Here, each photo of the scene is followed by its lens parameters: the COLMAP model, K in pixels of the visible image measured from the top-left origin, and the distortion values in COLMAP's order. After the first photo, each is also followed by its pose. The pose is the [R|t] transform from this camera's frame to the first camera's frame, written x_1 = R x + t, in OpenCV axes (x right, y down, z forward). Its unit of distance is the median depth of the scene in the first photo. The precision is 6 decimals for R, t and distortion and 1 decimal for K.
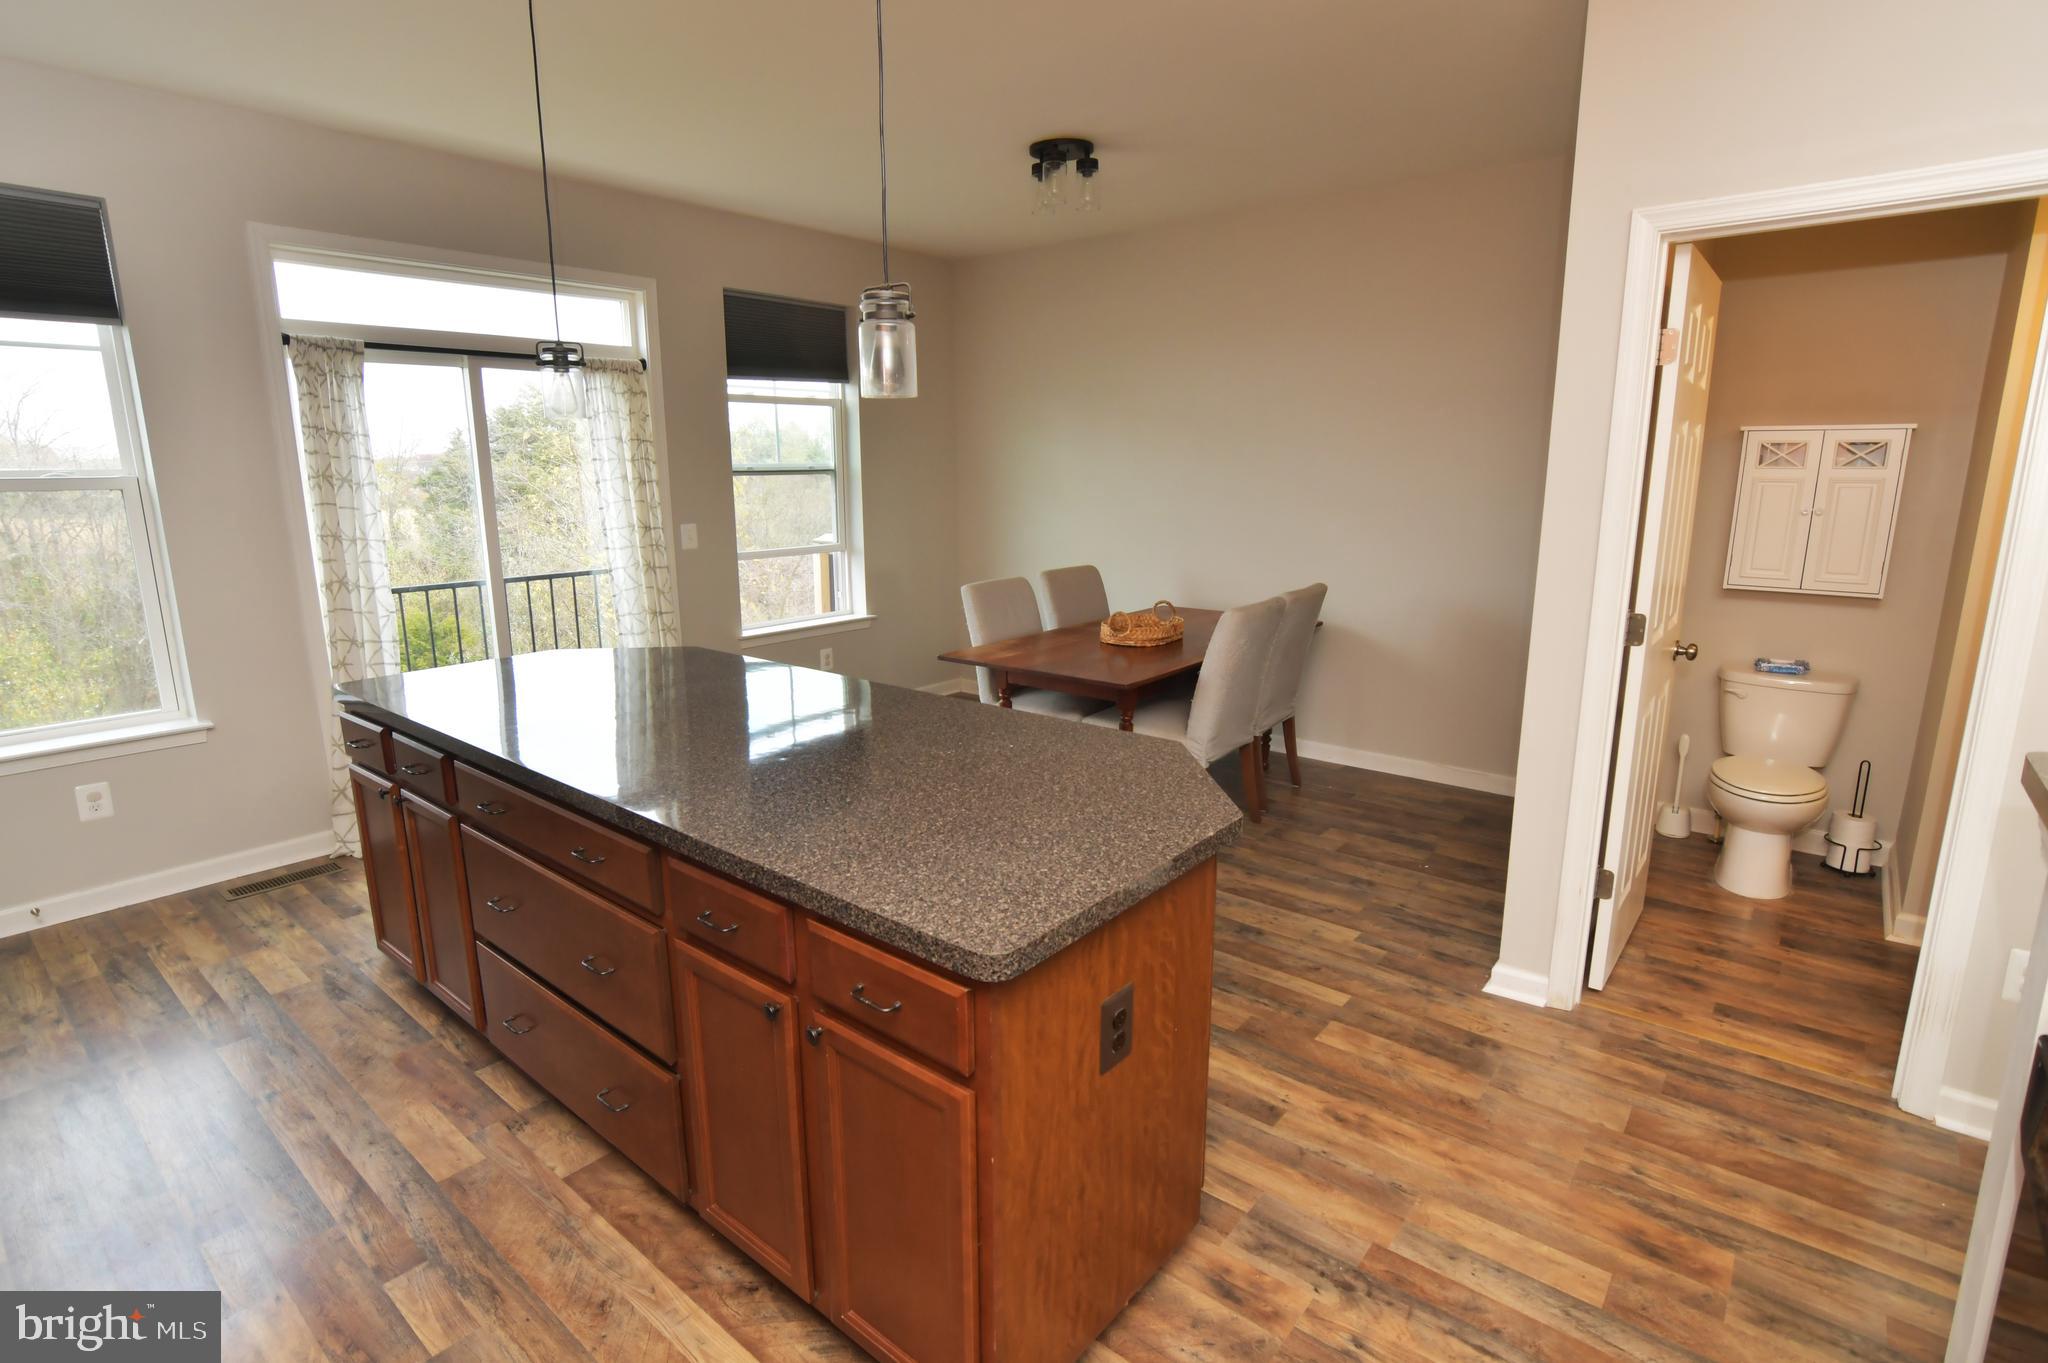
lens RADIAL K [[1002.5, 0, 1013.7], [0, 1002.5, 675.0], [0, 0, 1]] dist [-0.037878, 0.014802]
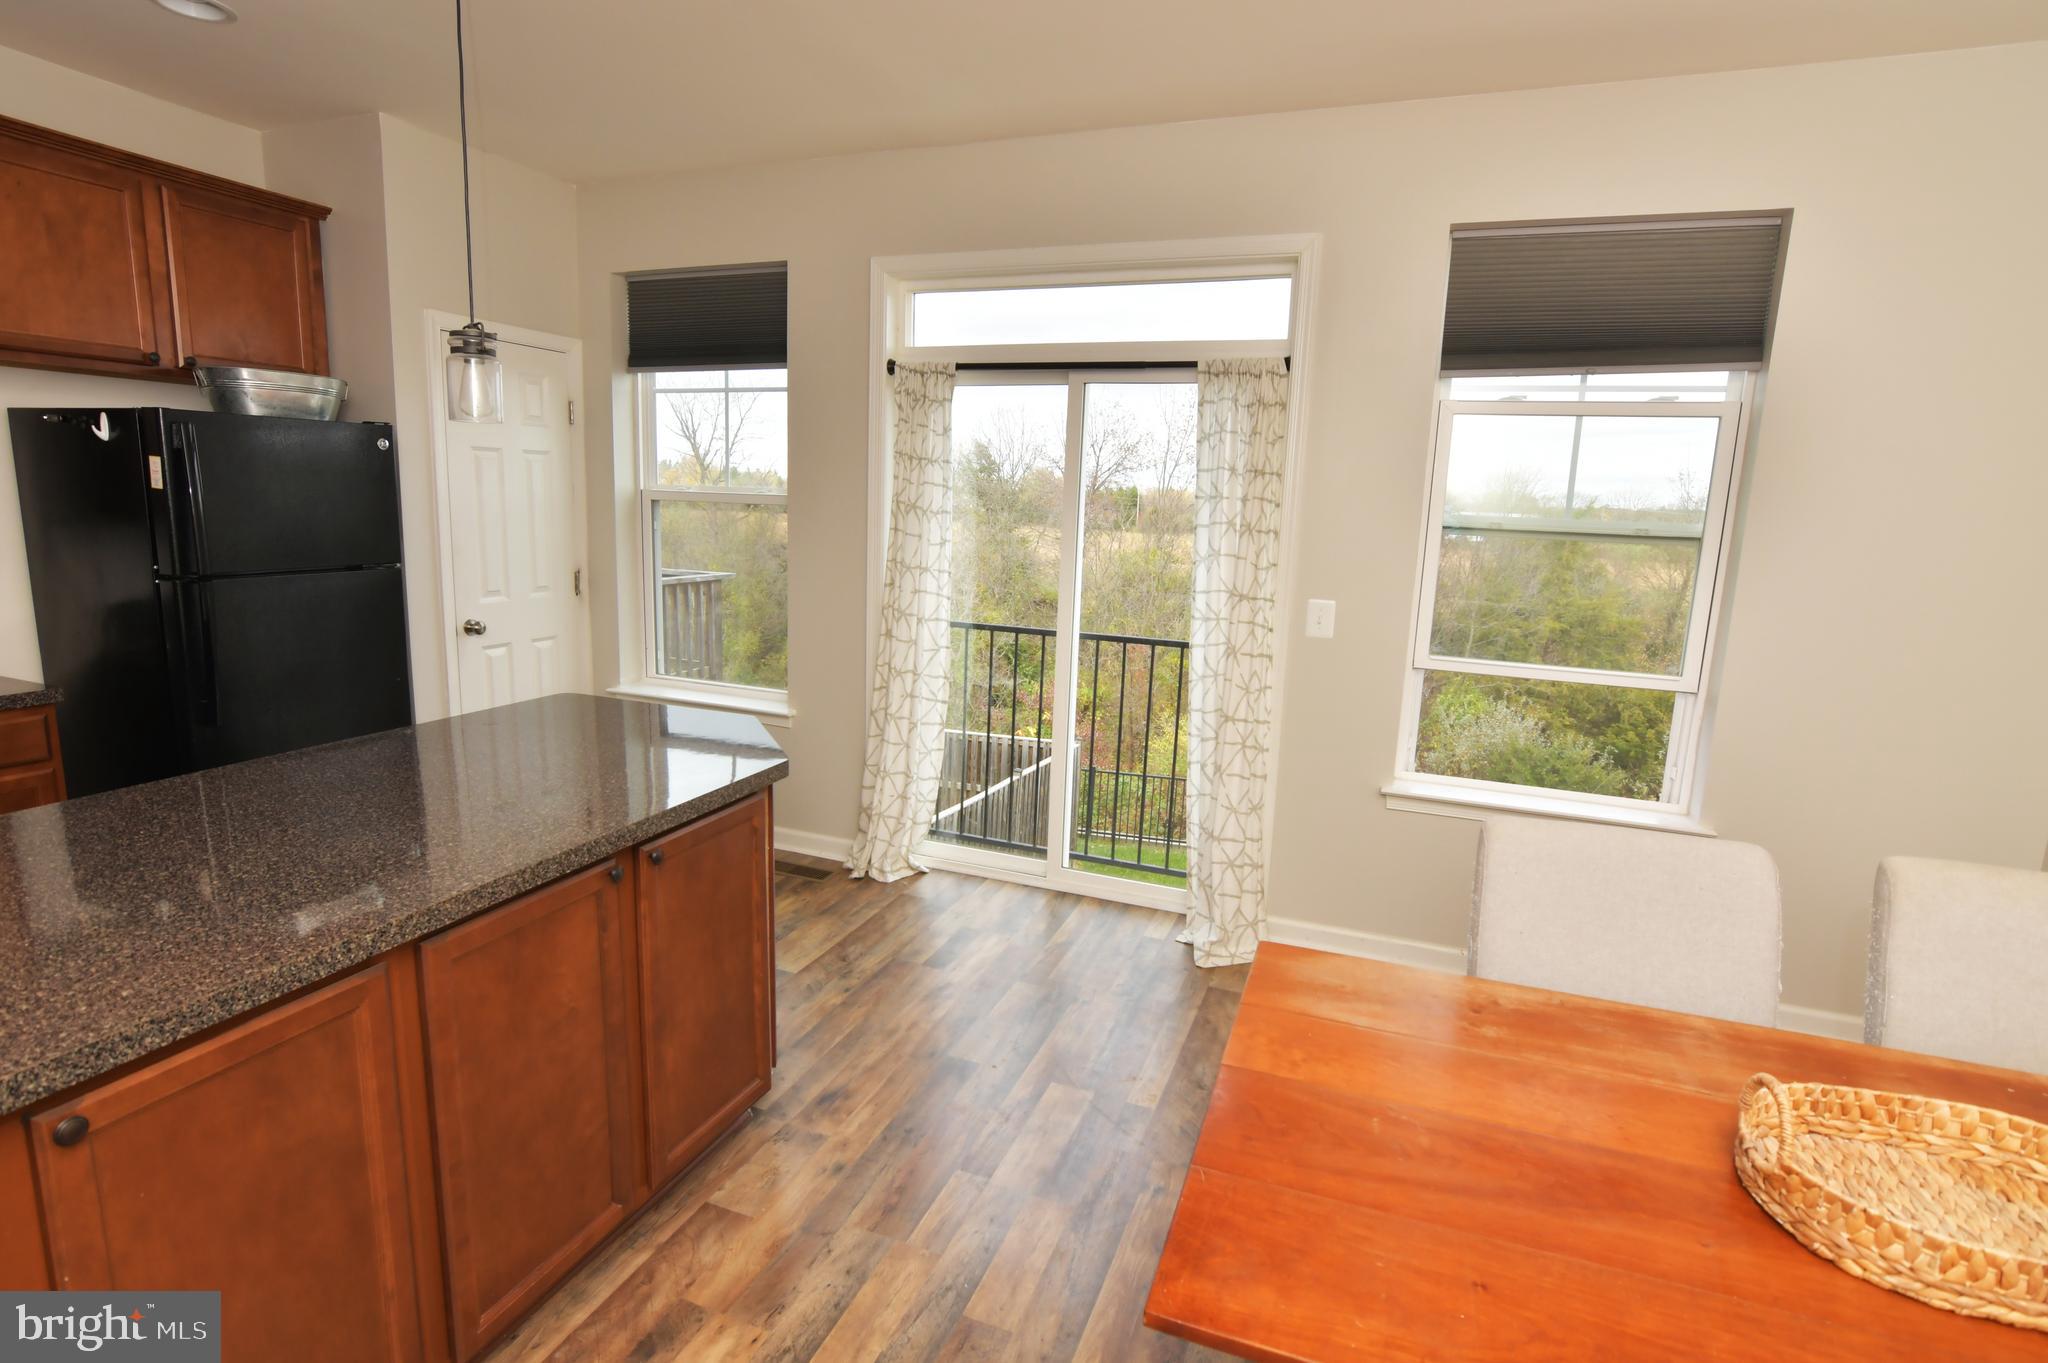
lens RADIAL K [[996.6, 0, 1020.9], [0, 996.6, 669.4], [0, 0, 1]] dist [-0.034851, 0.010962]
pose [[0.317727, 0.177649, -0.931392, 0.328831], [-0.234224, 0.966555, 0.104455, -0.183967], [0.918797, 0.184966, 0.348711, 0.852524]]
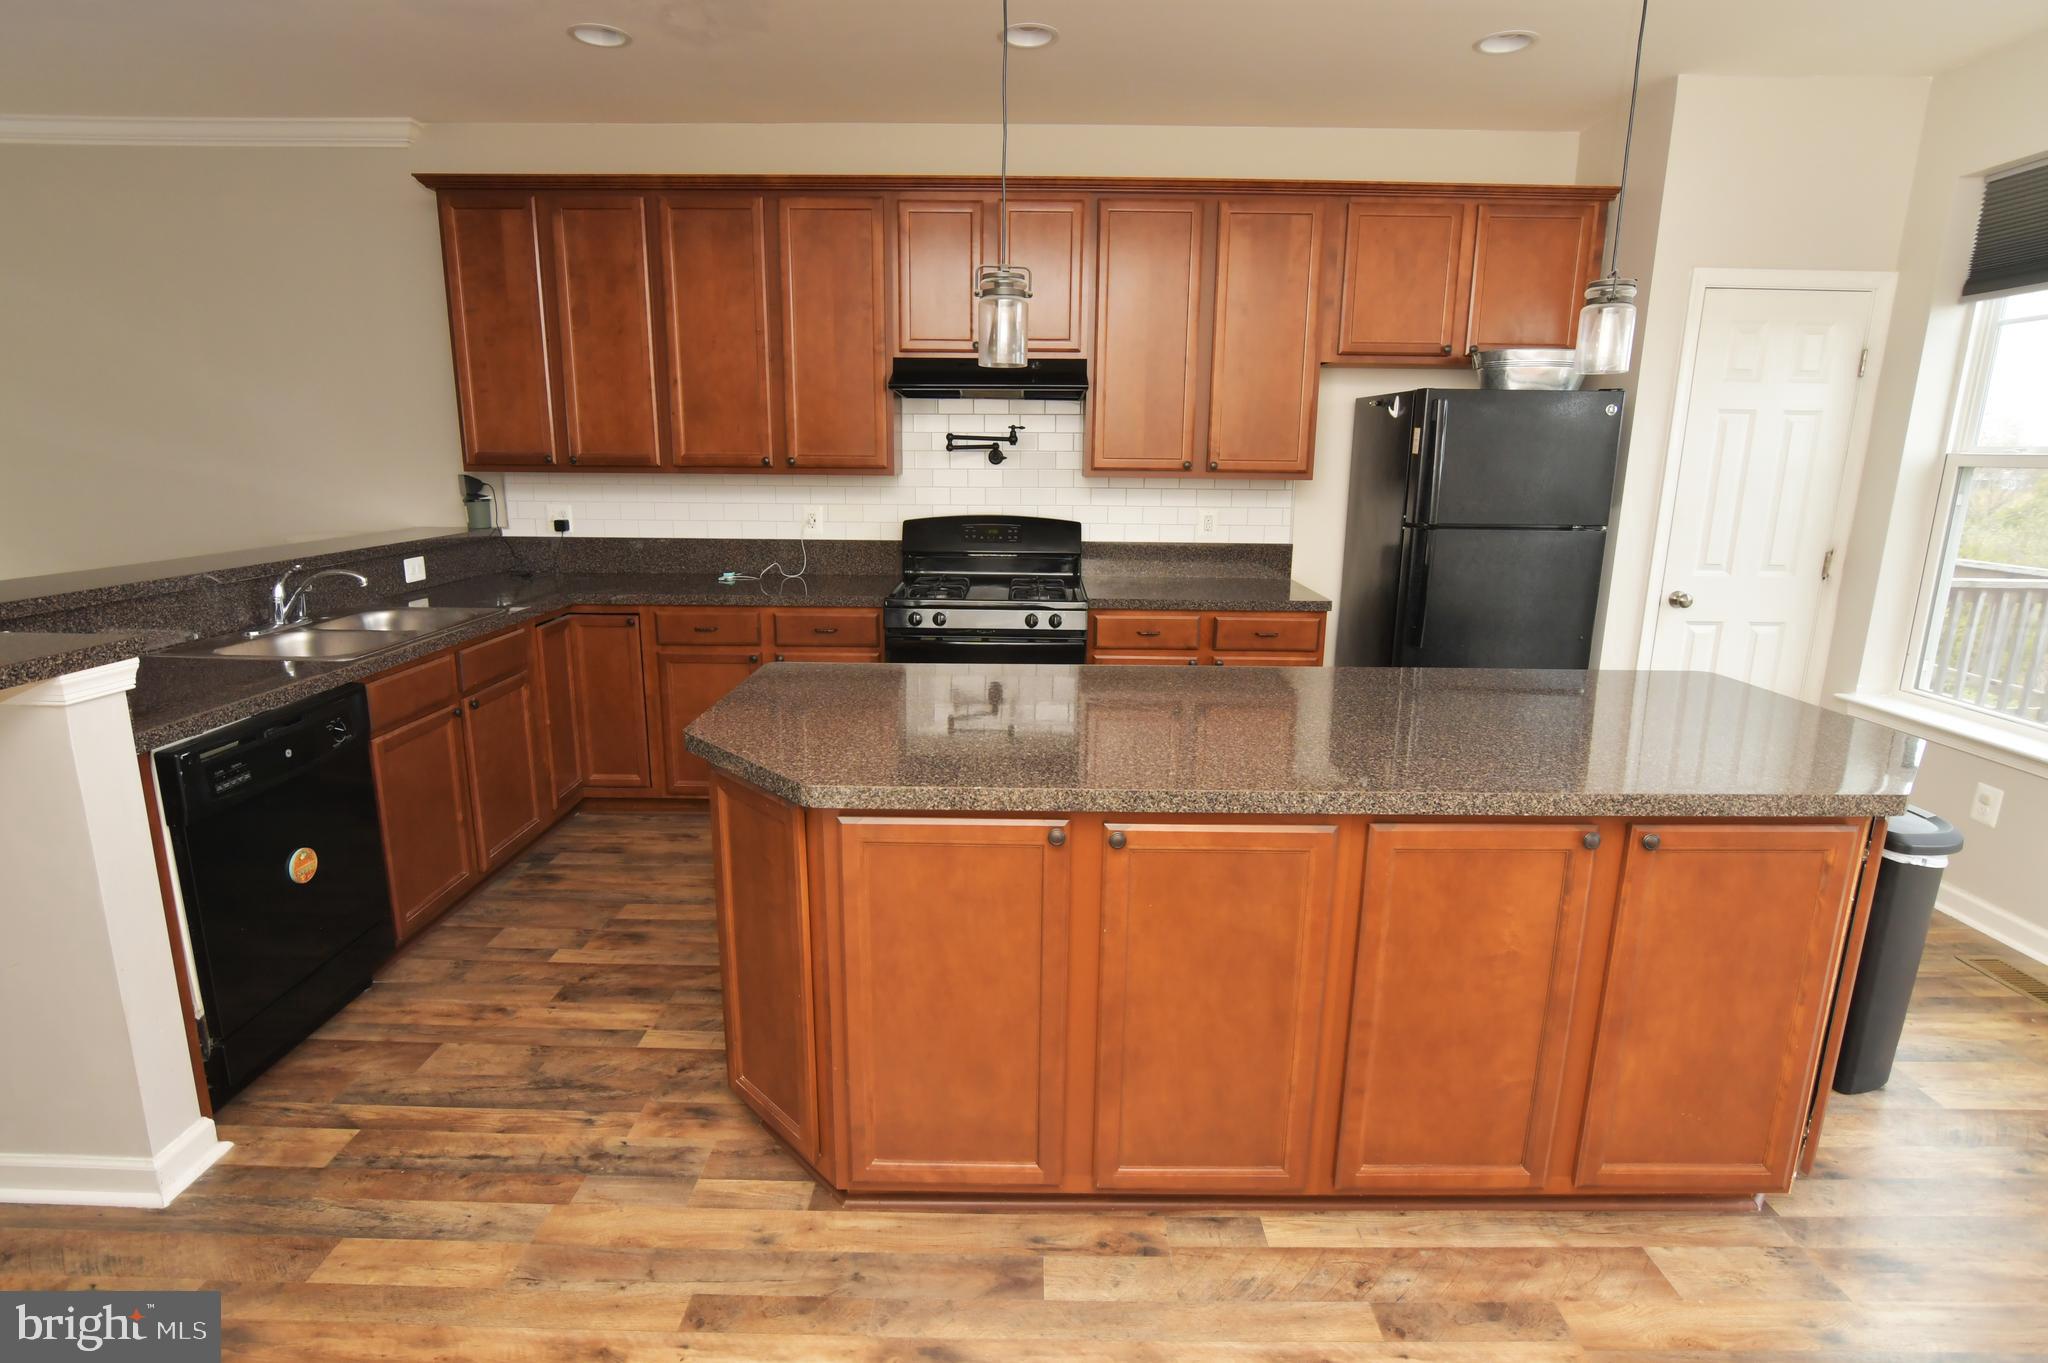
lens RADIAL K [[992.7, 0, 1016.1], [0, 992.7, 669.8], [0, 0, 1]] dist [-0.029953, 0.008198]
pose [[-0.775539, 0.134887, -0.616722, 0.308087], [-0.136953, 0.917694, 0.372936, -0.196375], [0.616266, 0.373688, -0.693234, 0.985544]]
